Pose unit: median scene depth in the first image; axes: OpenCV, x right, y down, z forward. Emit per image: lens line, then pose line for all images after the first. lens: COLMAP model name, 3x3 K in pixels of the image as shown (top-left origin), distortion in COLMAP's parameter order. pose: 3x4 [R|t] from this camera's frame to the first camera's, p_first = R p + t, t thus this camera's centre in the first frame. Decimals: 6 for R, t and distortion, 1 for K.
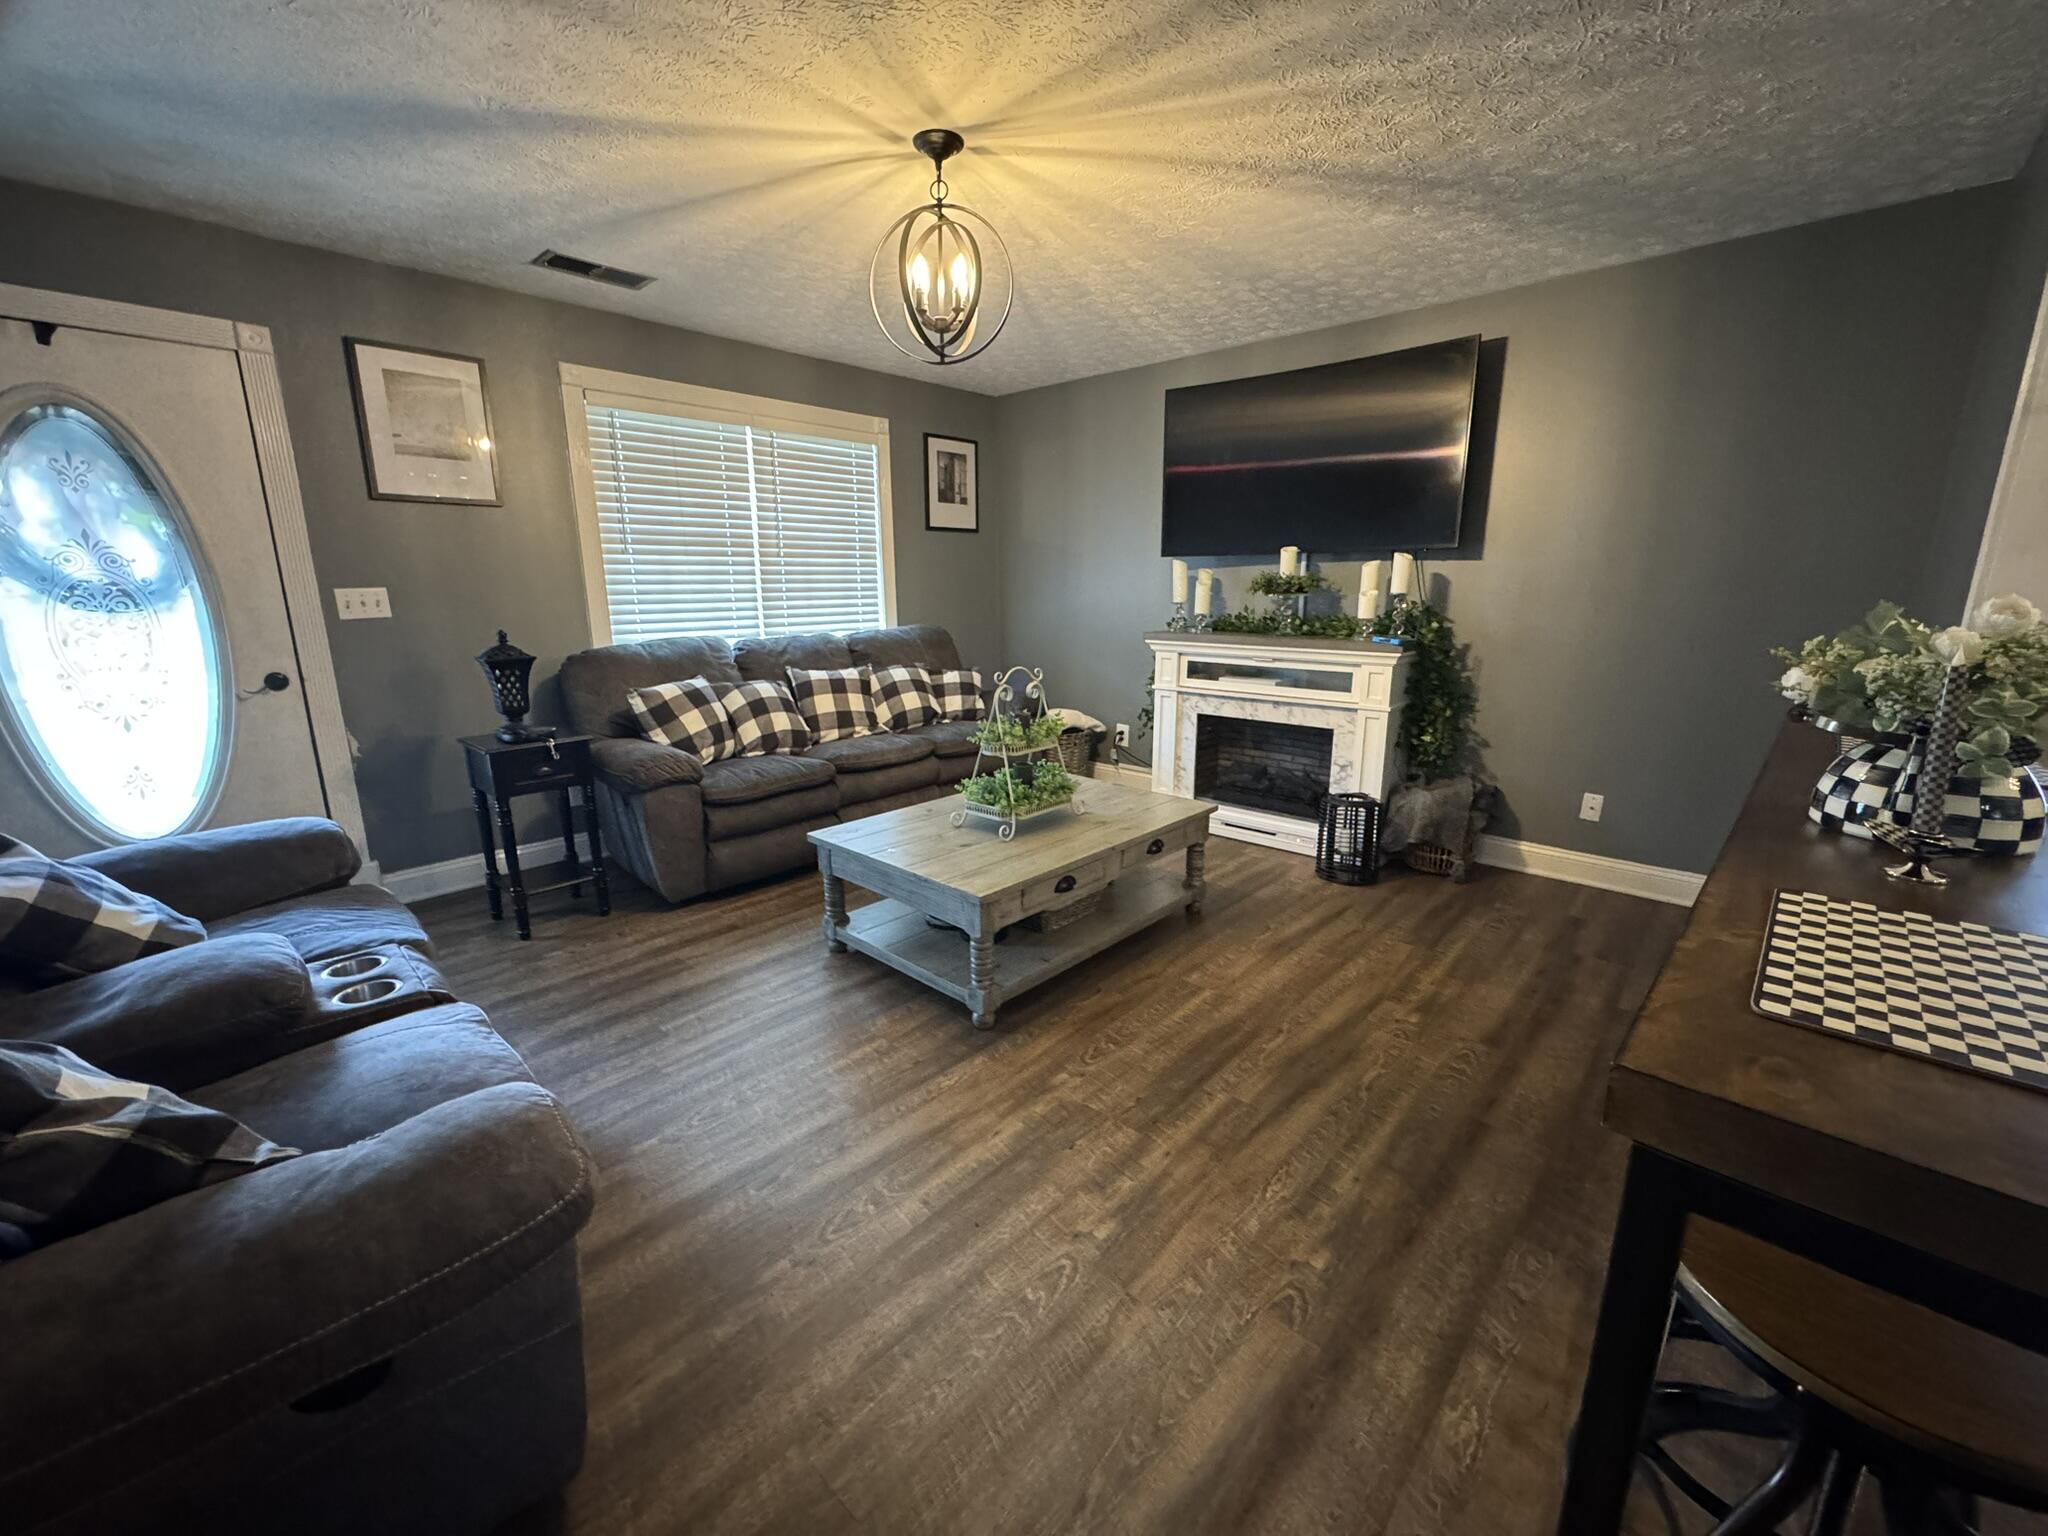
lens RADIAL K [[817.8, 0, 1017.8], [0, 817.8, 766.0], [0, 0, 1]] dist [-0.003641, 0.000817]
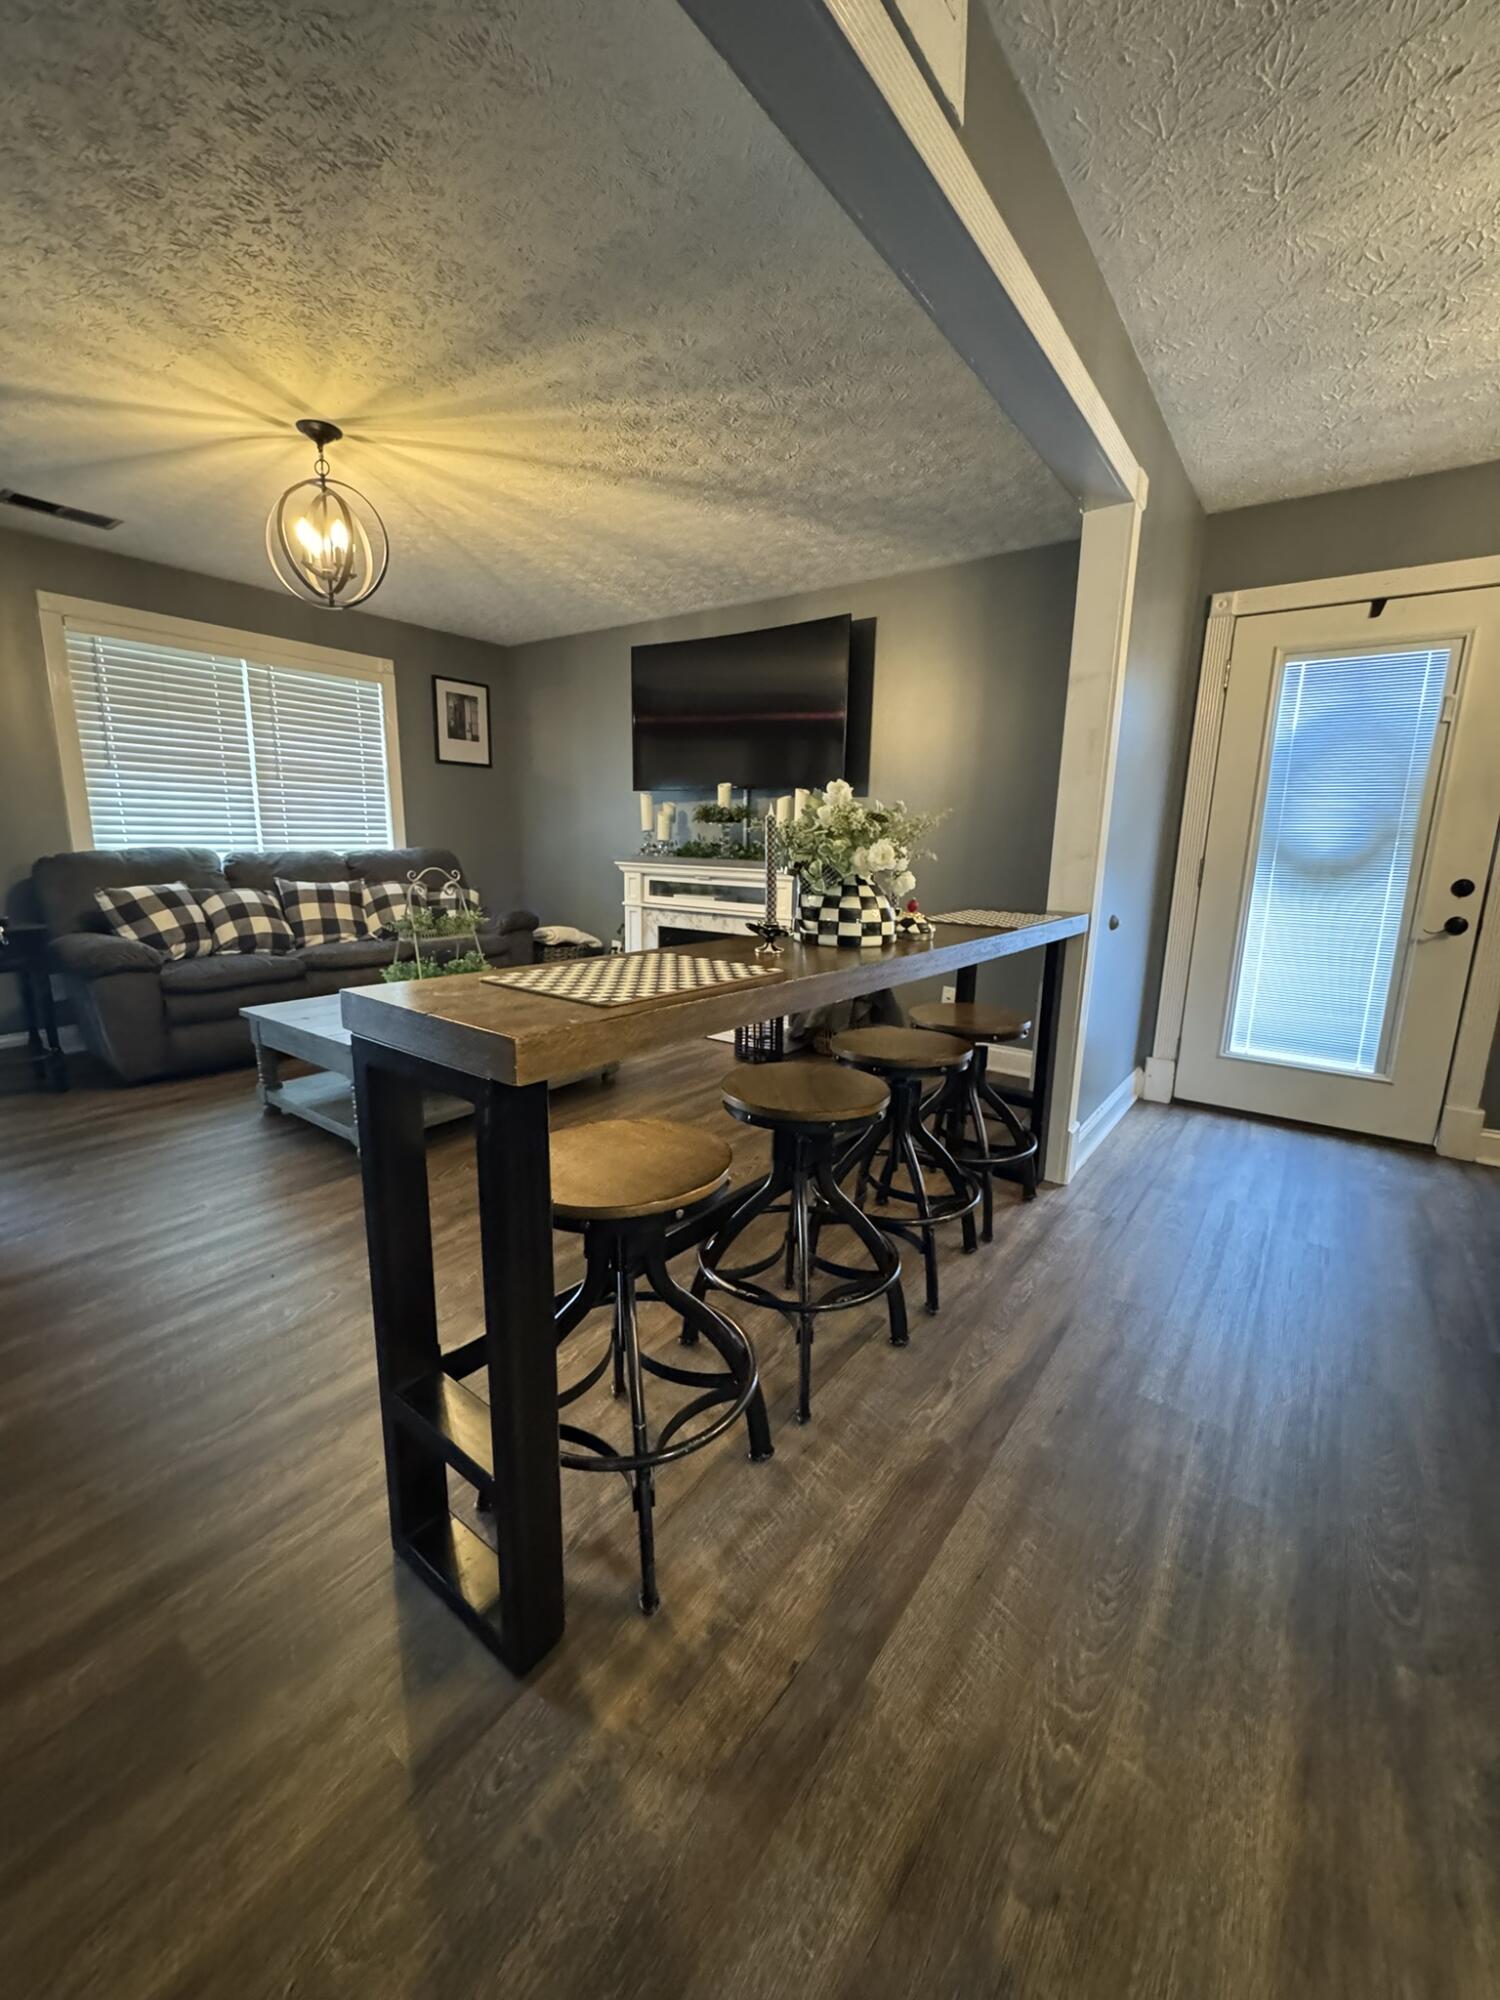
lens RADIAL K [[798.6, 0, 748.5], [0, 798.6, 994.5], [0, 0, 1]] dist [-0.003641, 0.000817]
pose [[0.992629, 0.001653, 0.121180, 0.294065], [0.001615, 0.999638, -0.026864, 0.087479], [-0.121180, 0.026861, 0.992267, -0.180431]]
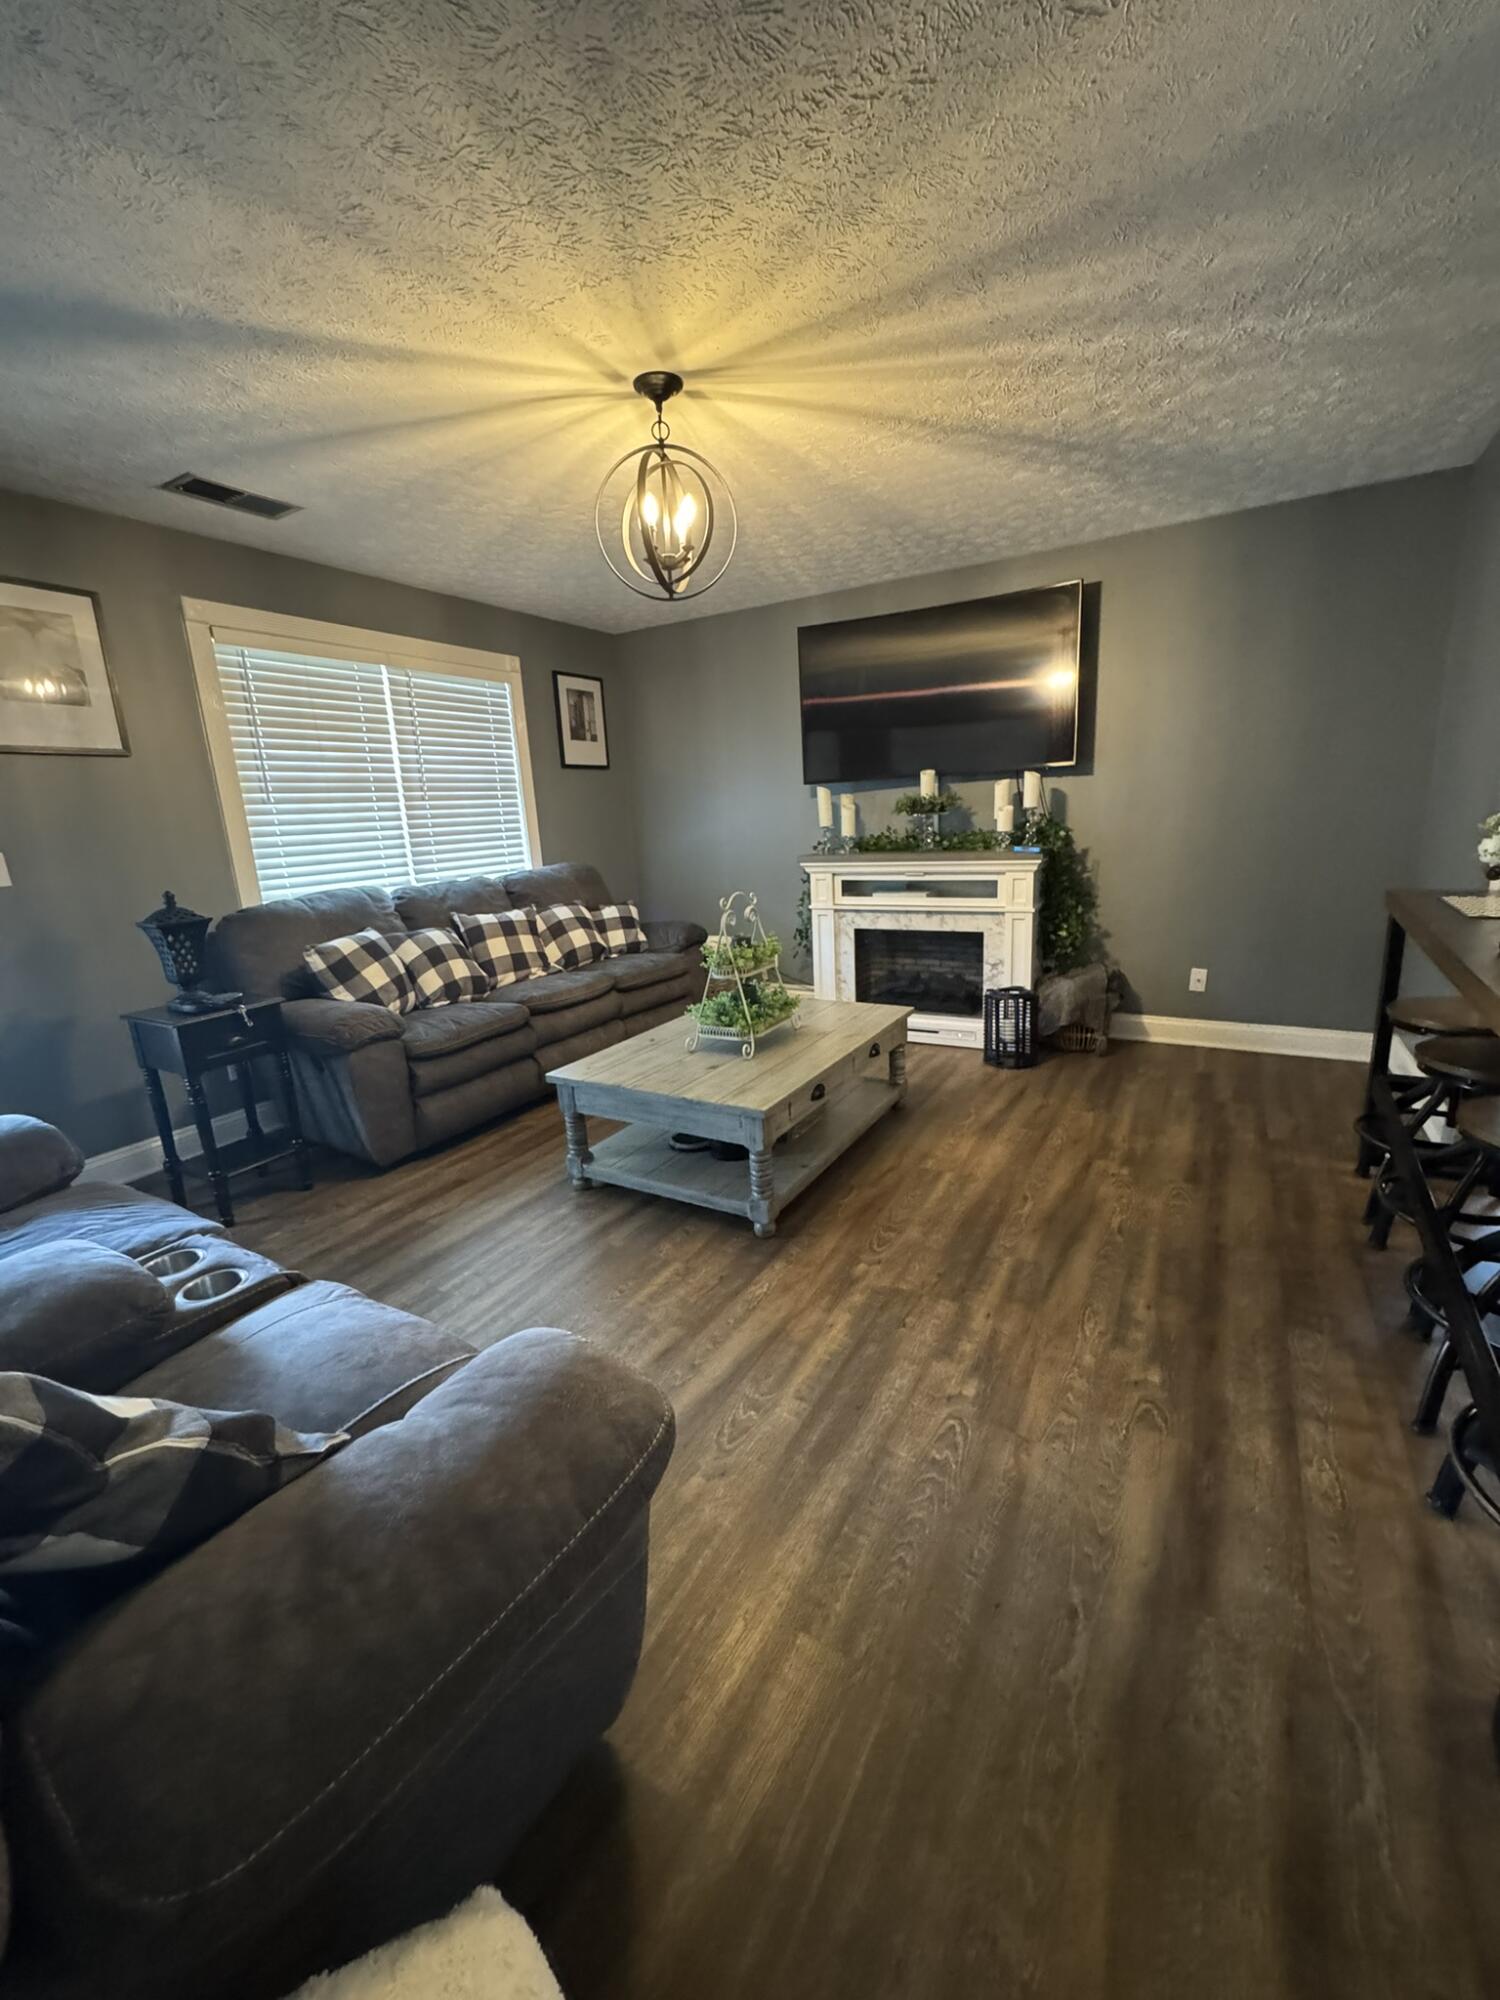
lens RADIAL K [[798.6, 0, 748.9], [0, 798.6, 996.7], [0, 0, 1]] dist [-0.003641, 0.000817]
pose [[0.974238, -0.094314, 0.204852, -0.193776], [0.094350, 0.995493, 0.009617, 0.002470], [-0.204835, 0.009958, 0.978746, 0.002652]]
